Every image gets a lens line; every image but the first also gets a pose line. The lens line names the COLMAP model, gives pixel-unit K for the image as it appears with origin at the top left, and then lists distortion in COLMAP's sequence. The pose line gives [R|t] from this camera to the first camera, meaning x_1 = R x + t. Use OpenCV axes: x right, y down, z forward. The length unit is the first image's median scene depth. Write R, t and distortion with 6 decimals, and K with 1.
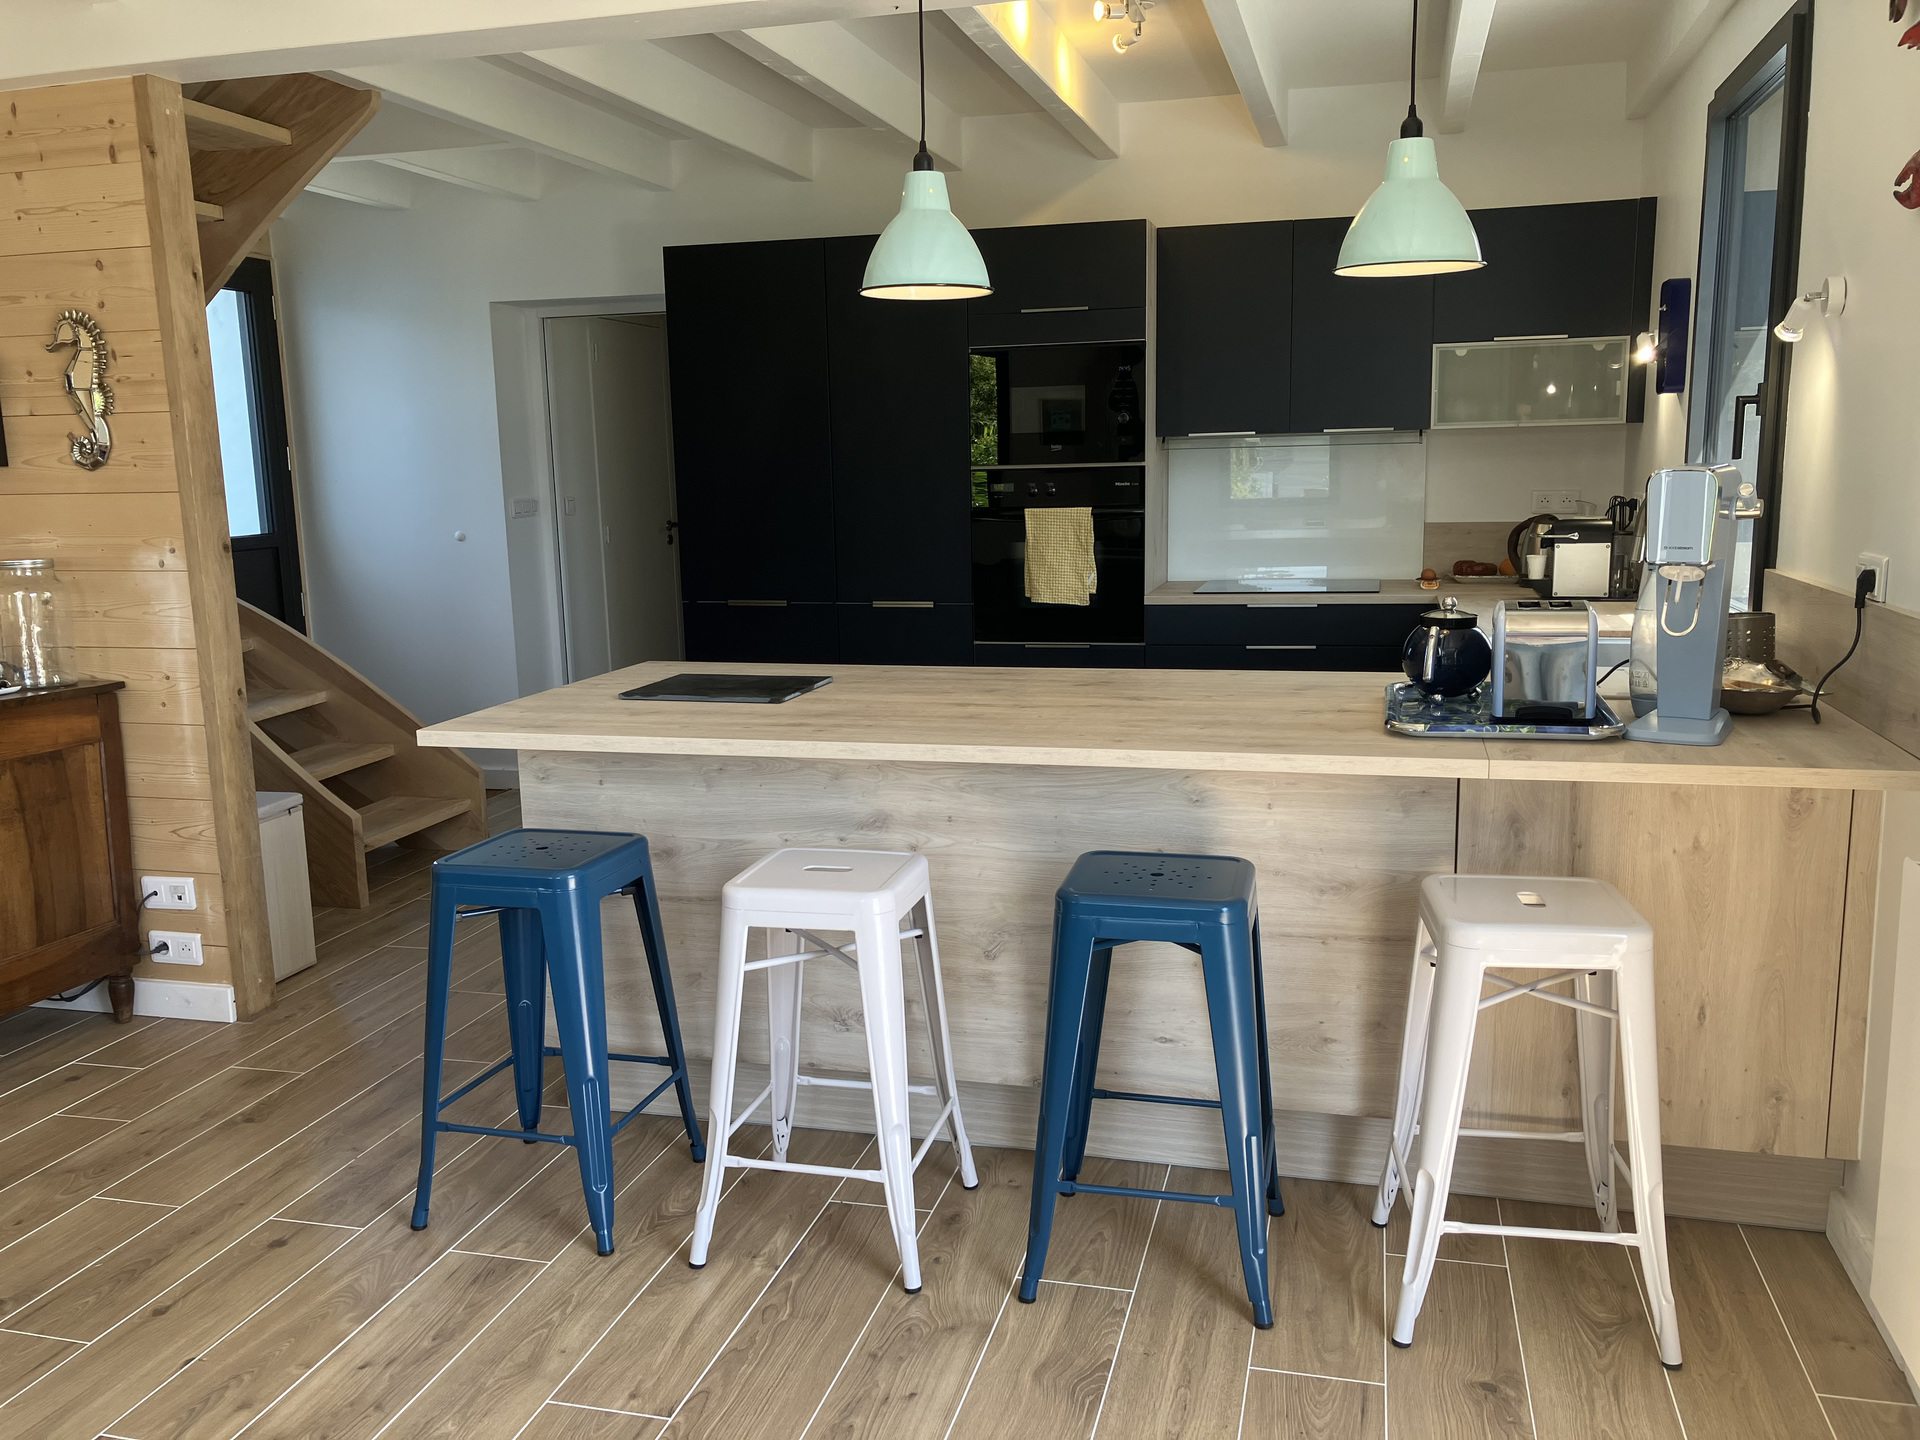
lens RADIAL K [[1563.2, 0, 951.5], [0, 1563.2, 724.8], [0, 0, 1]] dist [0.041669, -0.051309]
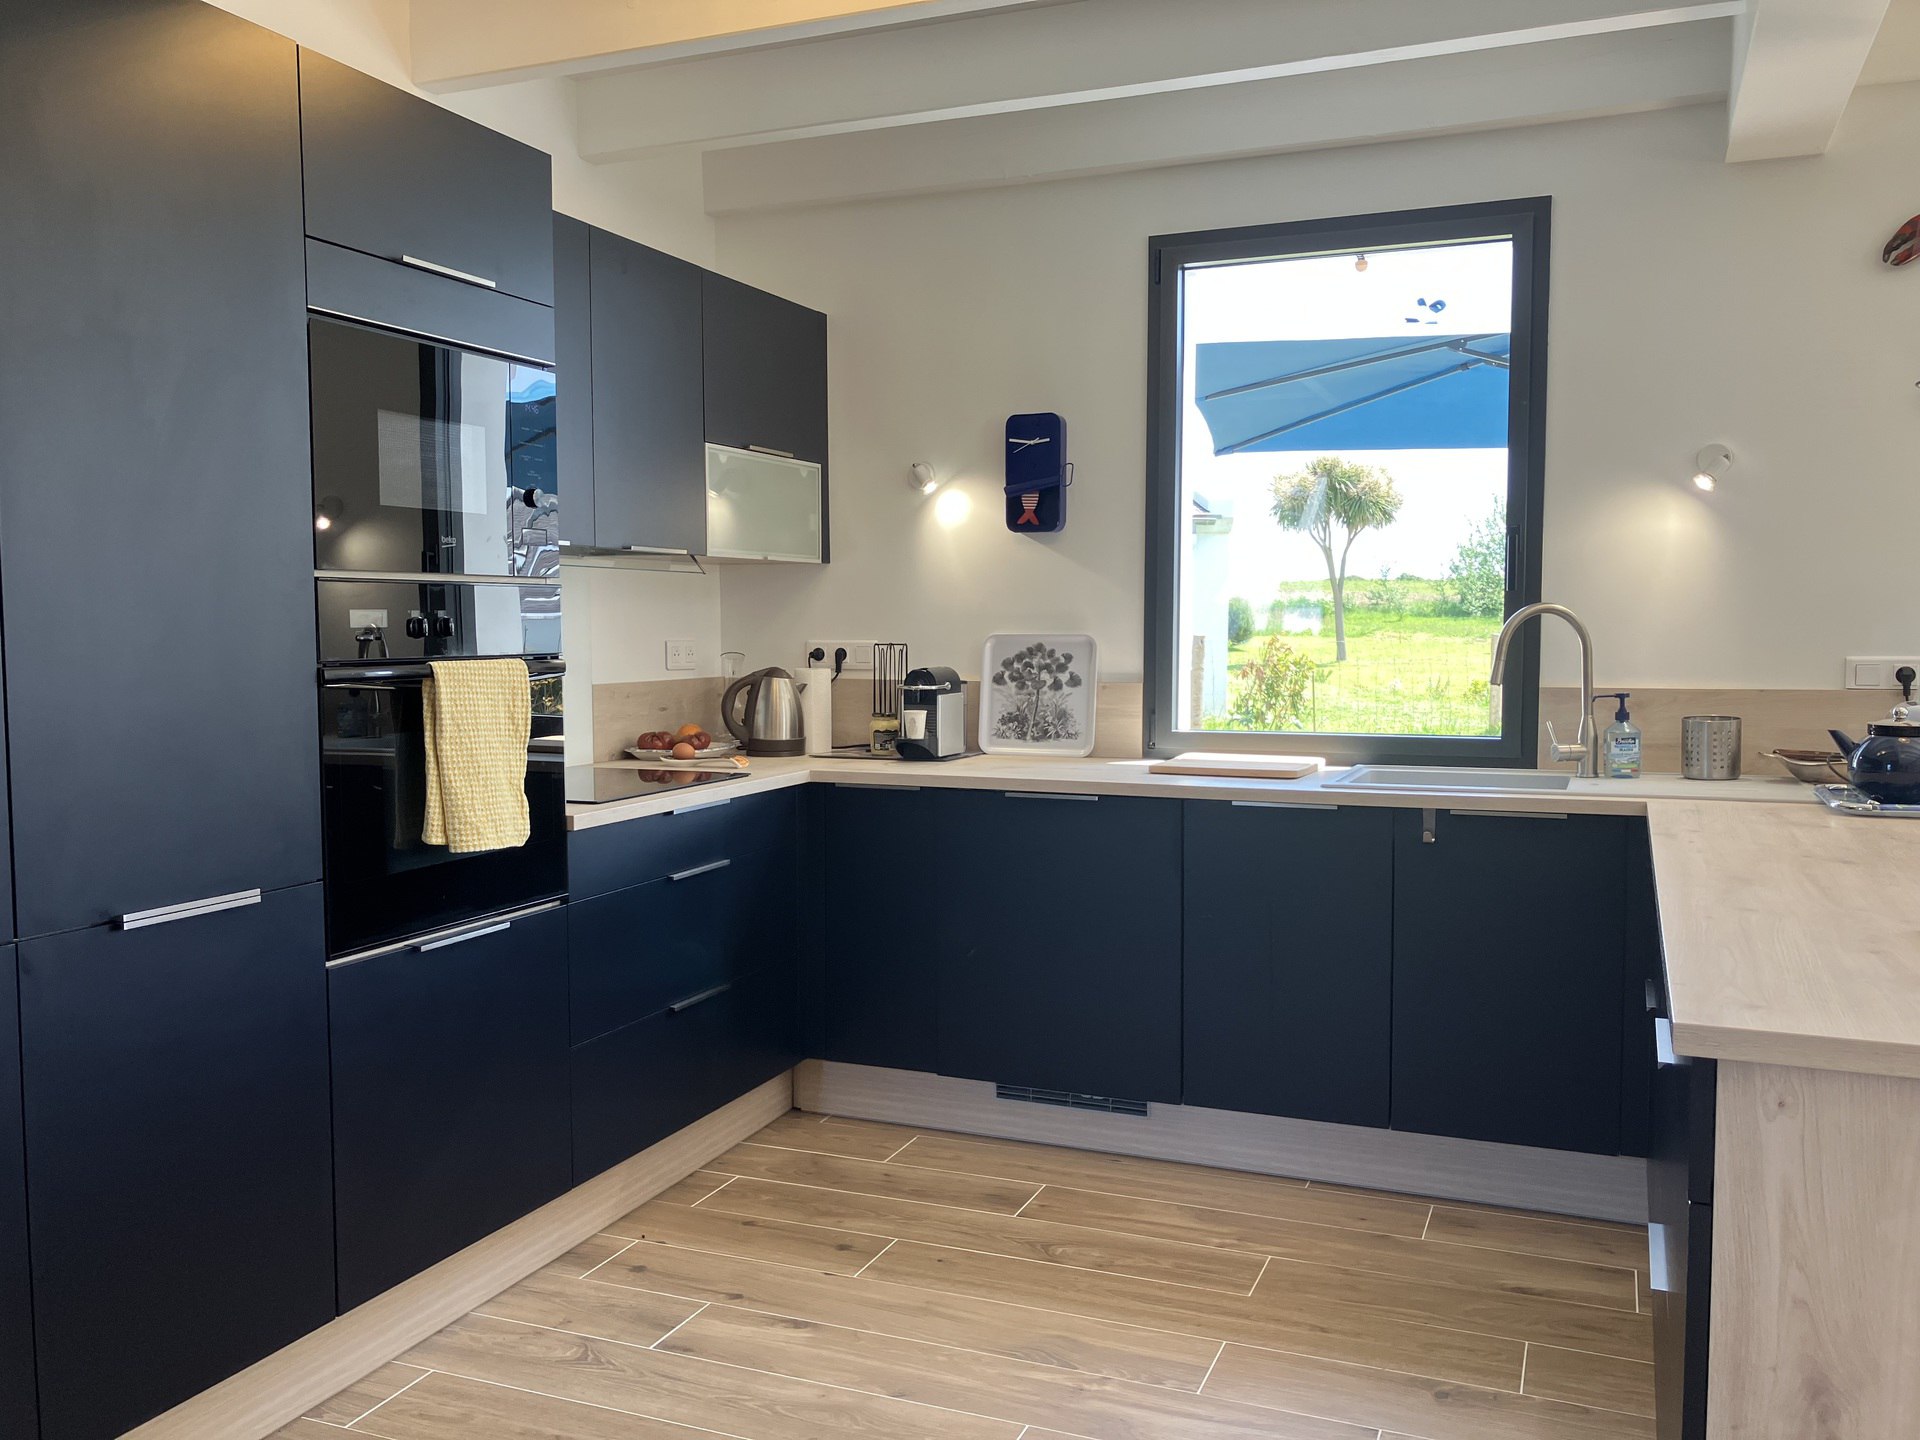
lens RADIAL K [[1563.2, 0, 966.1], [0, 1563.2, 732.9], [0, 0, 1]] dist [0.041669, -0.051309]
pose [[0.132100, -0.048093, 0.990069, -0.699603], [0.166921, 0.985638, 0.025607, -0.174910], [-0.977081, 0.161881, 0.138230, 1.333951]]
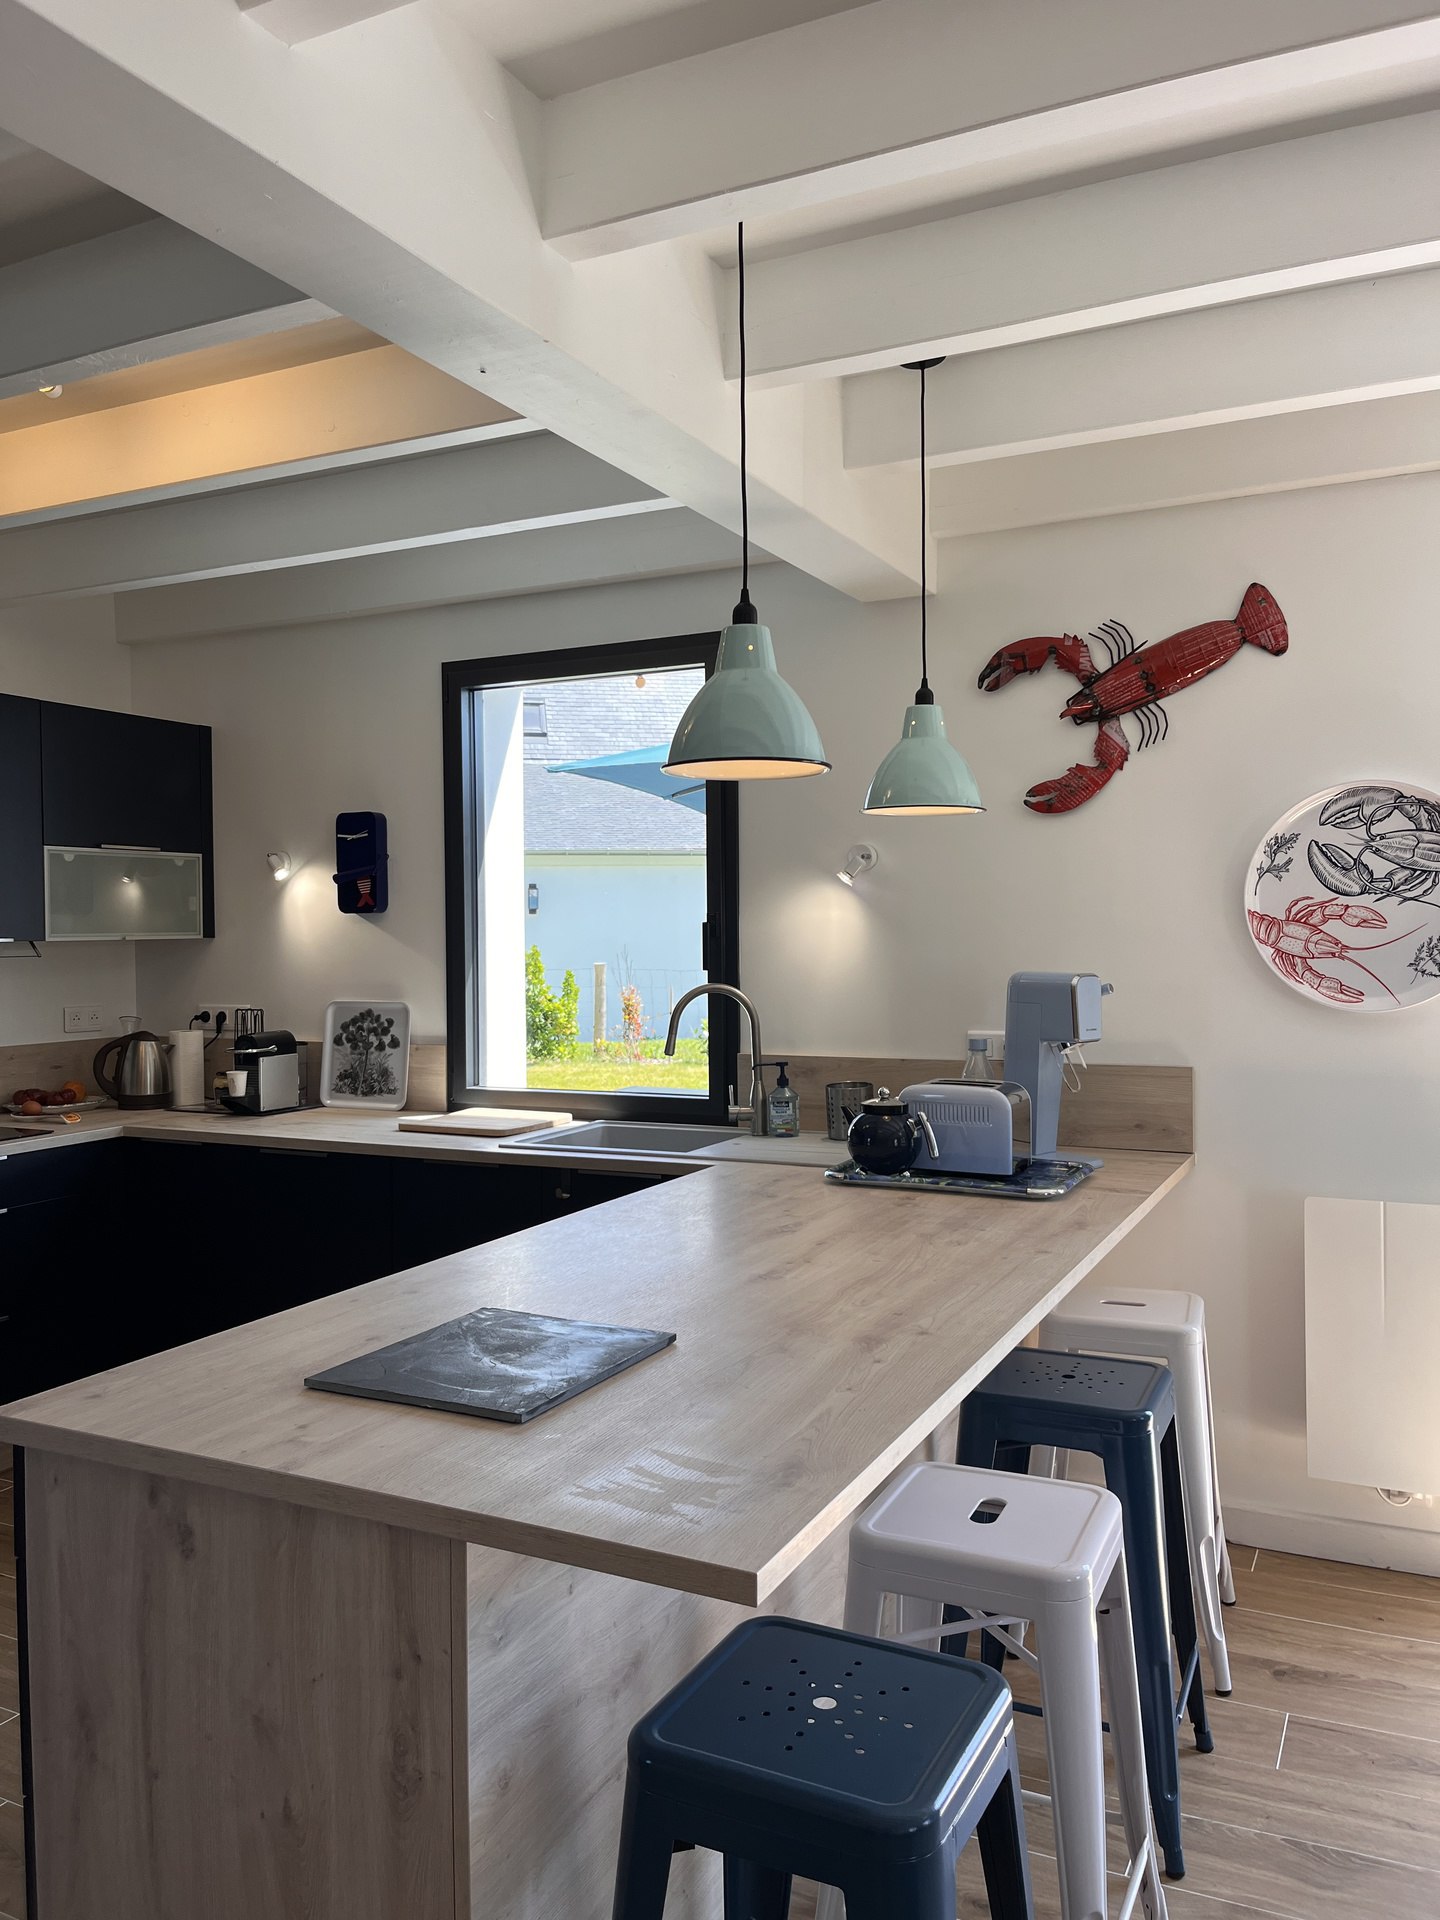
lens RADIAL K [[1442.4, 0, 700.1], [0, 1442.4, 963.3], [0, 0, 1]] dist [0.051533, -0.064905]
pose [[0.200768, 0.000488, 0.979639, -0.690824], [0.170604, 0.984702, -0.035455, -0.144029], [-0.964669, 0.174249, 0.197613, 0.832063]]
